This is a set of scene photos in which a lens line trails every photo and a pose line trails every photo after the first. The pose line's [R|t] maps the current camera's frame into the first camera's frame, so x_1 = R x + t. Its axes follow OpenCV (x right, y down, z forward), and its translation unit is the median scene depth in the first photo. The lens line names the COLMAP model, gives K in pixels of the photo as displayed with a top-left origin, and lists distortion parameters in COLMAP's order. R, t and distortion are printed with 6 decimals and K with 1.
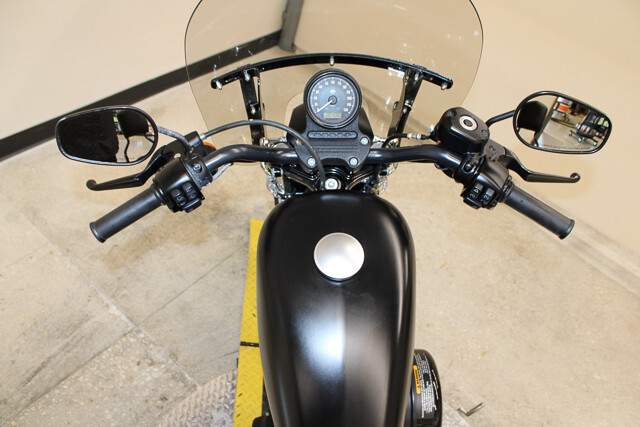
lens RADIAL K [[526.0, 0, 322.2], [0, 526.0, 206.8], [0, 0, 1]] dist [-0.169948, 0.138858]
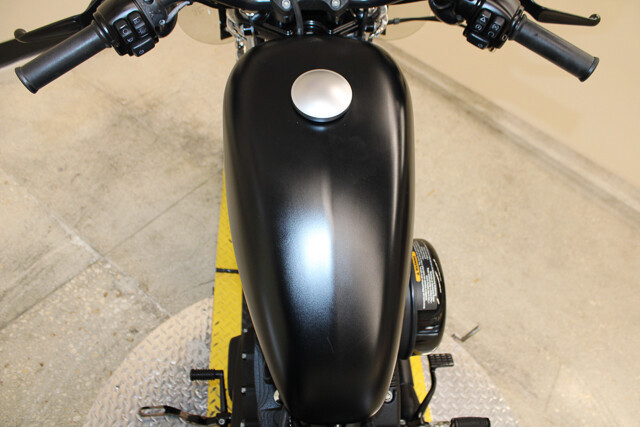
lens RADIAL K [[526.0, 0, 322.2], [0, 526.0, 206.8], [0, 0, 1]] dist [-0.169948, 0.138858]
pose [[0.998908, -0.028040, 0.037371, -0.001446], [0.025700, 0.997765, 0.061688, 0.099647], [-0.039018, -0.060660, 0.997396, 0.078382]]
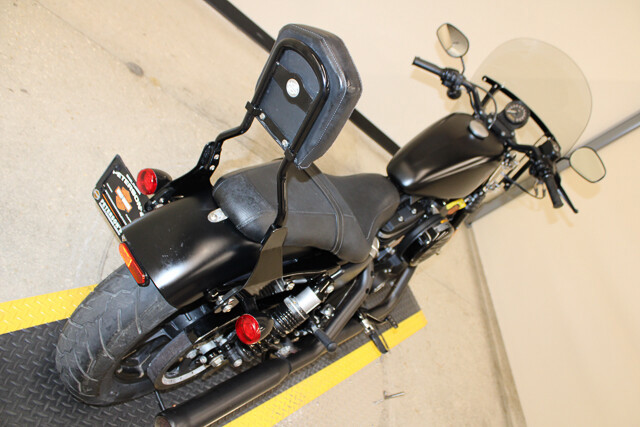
lens RADIAL K [[526.0, 0, 322.2], [0, 526.0, 206.8], [0, 0, 1]] dist [-0.169948, 0.138858]
pose [[0.588164, 0.723482, -0.361437, 0.324388], [-0.808460, 0.514192, -0.286354, 0.684024], [-0.021324, 0.460630, 0.887336, -0.400830]]
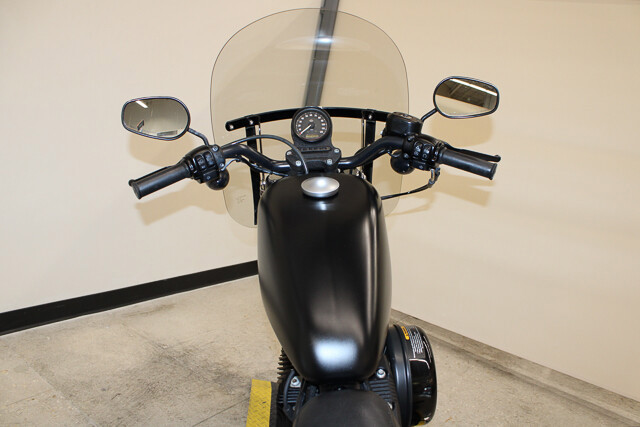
lens RADIAL K [[526.0, 0, 322.2], [0, 526.0, 206.8], [0, 0, 1]] dist [-0.169948, 0.138858]
pose [[0.997624, -0.065852, 0.020258, 0.002908], [0.066034, 0.830022, -0.553808, 0.395033], [0.019654, 0.553830, 0.832398, -0.033107]]
